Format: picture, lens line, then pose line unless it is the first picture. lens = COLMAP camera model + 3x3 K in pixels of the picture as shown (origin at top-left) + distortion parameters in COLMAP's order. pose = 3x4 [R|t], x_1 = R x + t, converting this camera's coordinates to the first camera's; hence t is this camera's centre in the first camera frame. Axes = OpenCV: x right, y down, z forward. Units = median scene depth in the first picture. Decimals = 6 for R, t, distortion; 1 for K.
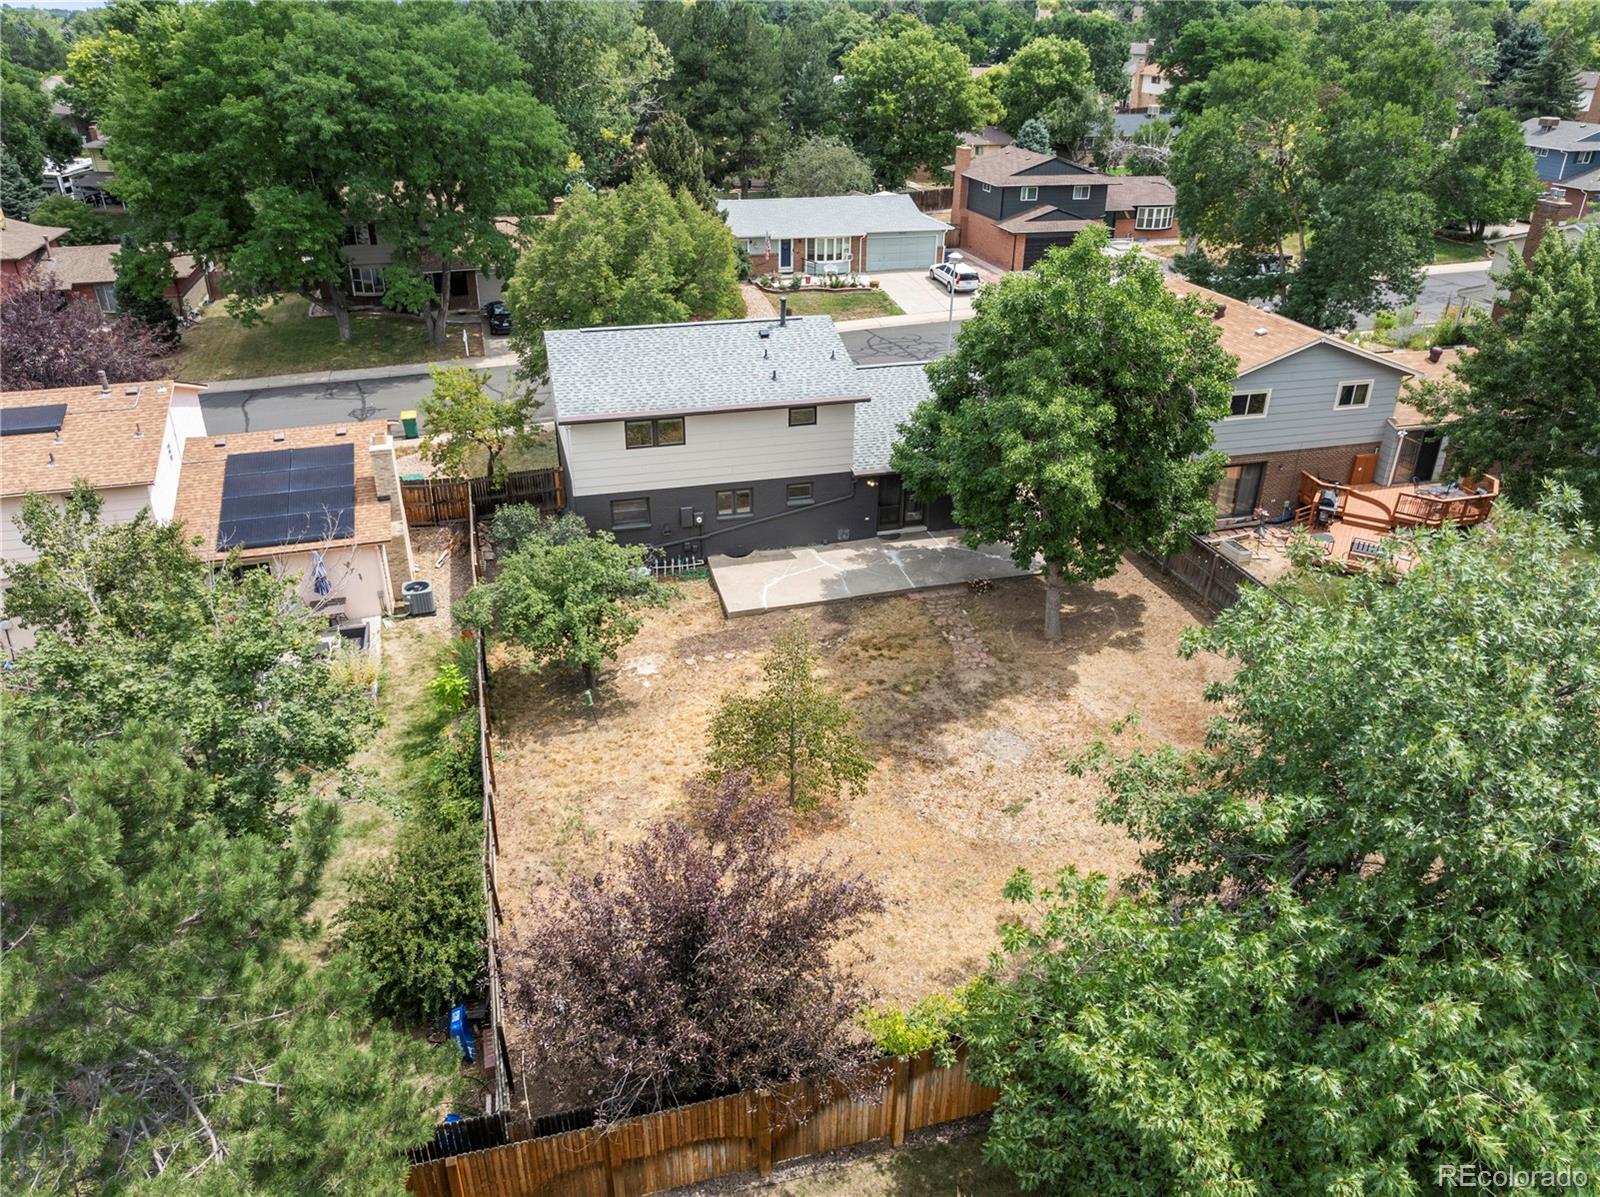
lens RADIAL K [[1128.2, 0, 800.0], [0, 1128.2, 598.5], [0, 0, 1]] dist [-0.034876, -0.010220]
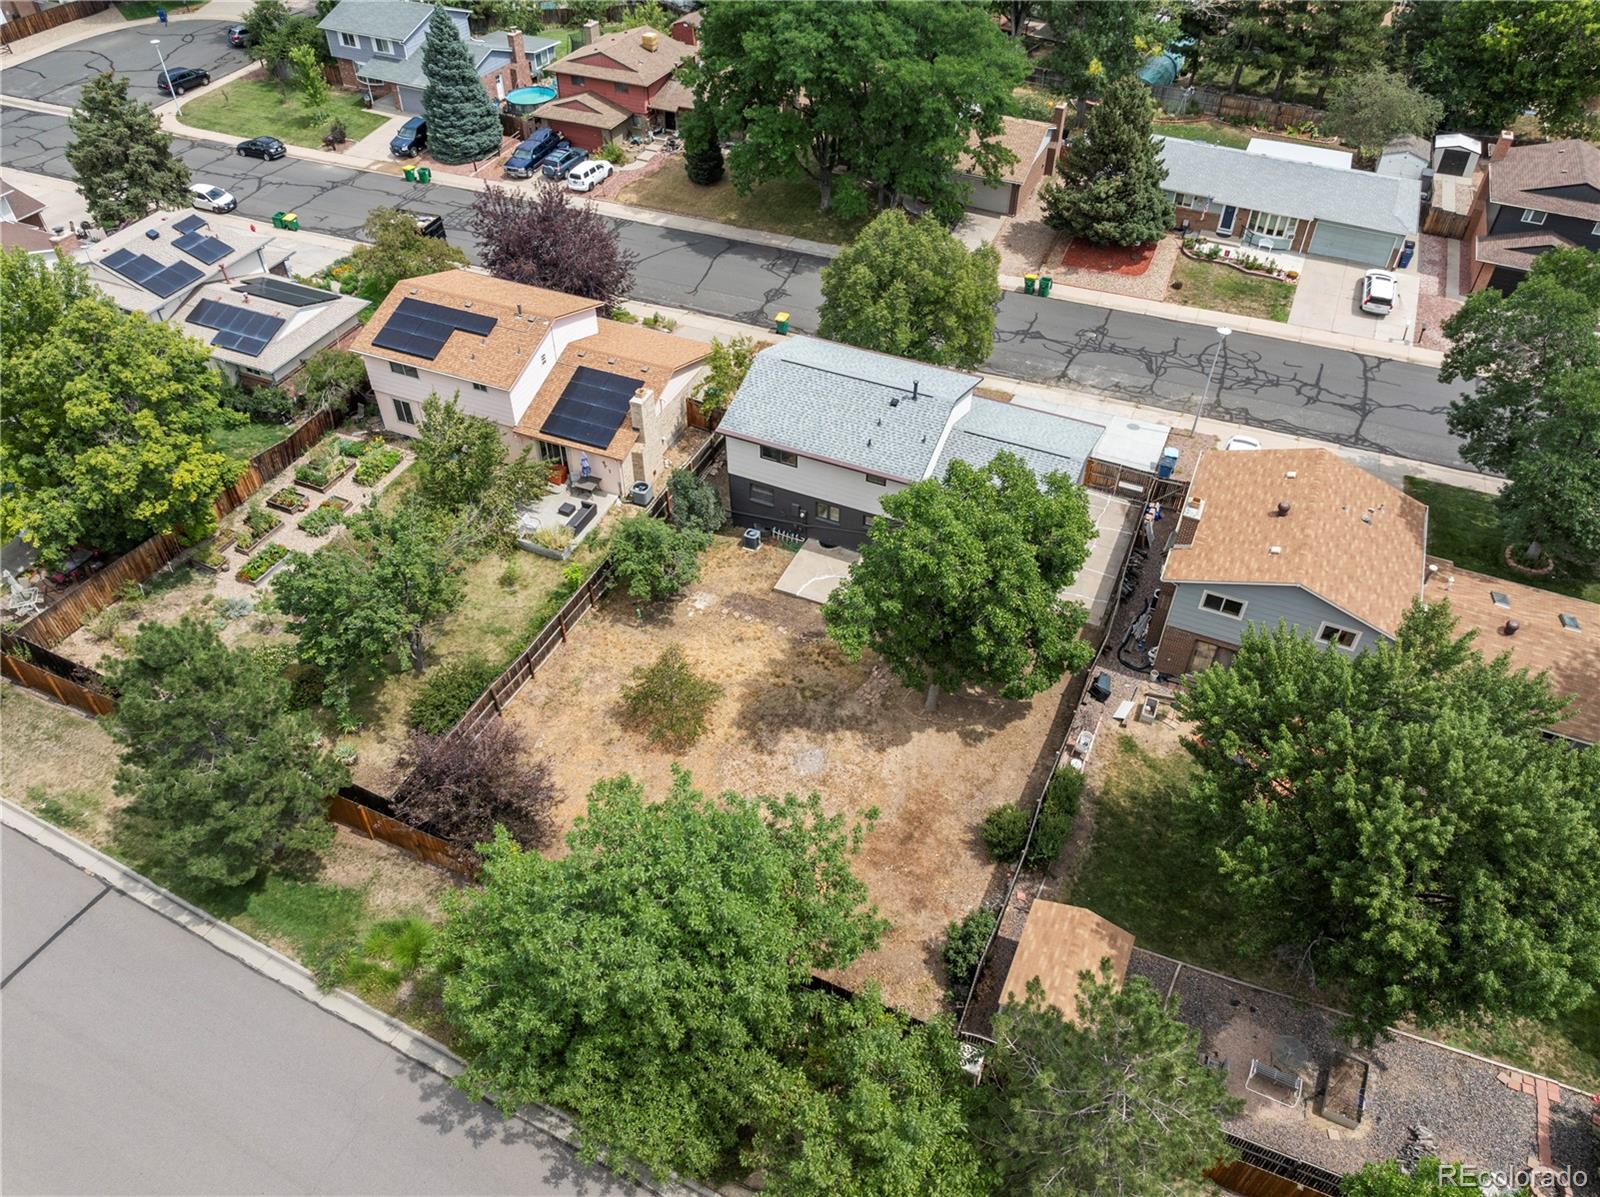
lens RADIAL K [[1128.2, 0, 800.0], [0, 1128.2, 598.5], [0, 0, 1]] dist [-0.034876, -0.010220]
pose [[0.773677, 0.432683, -0.462827, 0.584464], [-0.293225, 0.892082, 0.343816, -0.440735], [0.561643, -0.130291, 0.817057, -0.184653]]
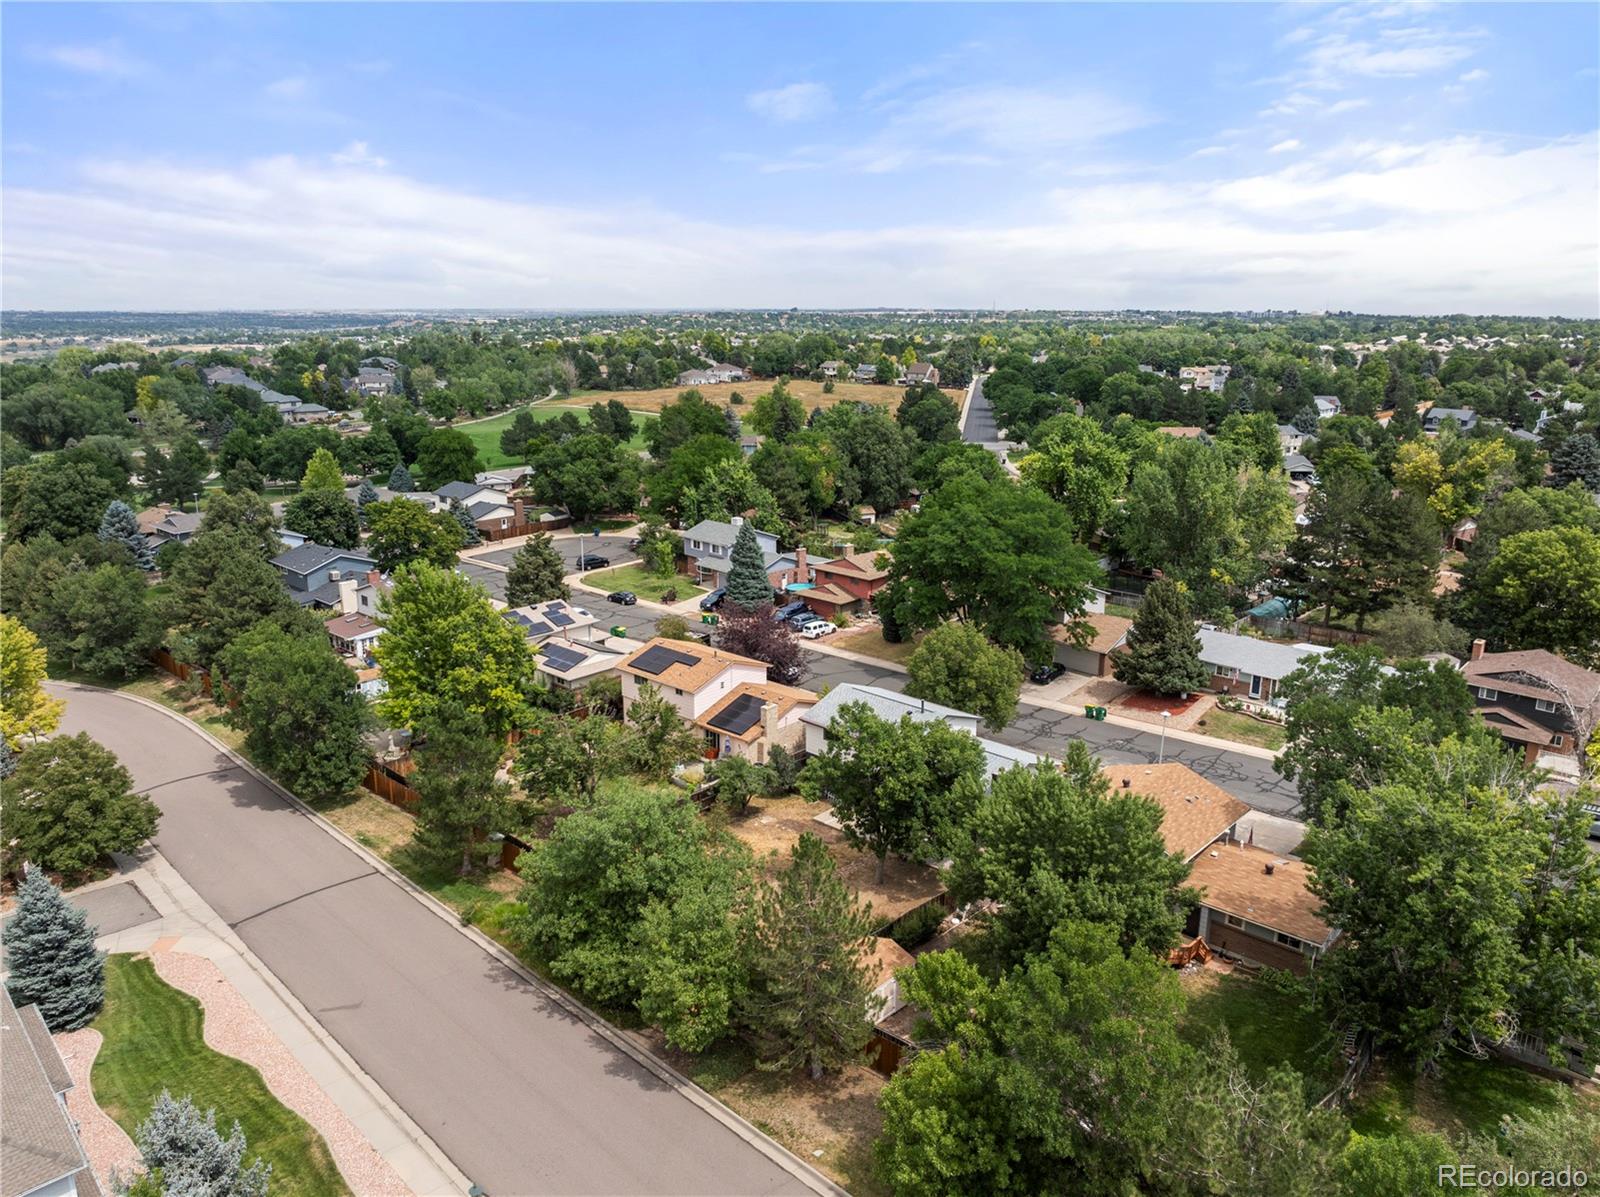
lens RADIAL K [[1128.2, 0, 800.0], [0, 1128.2, 598.5], [0, 0, 1]] dist [-0.034876, -0.010220]
pose [[0.526791, 0.209657, -0.823732, 1.500974], [-0.397250, 0.917481, -0.020531, -0.296670], [0.751454, 0.338043, 0.566607, -0.405108]]
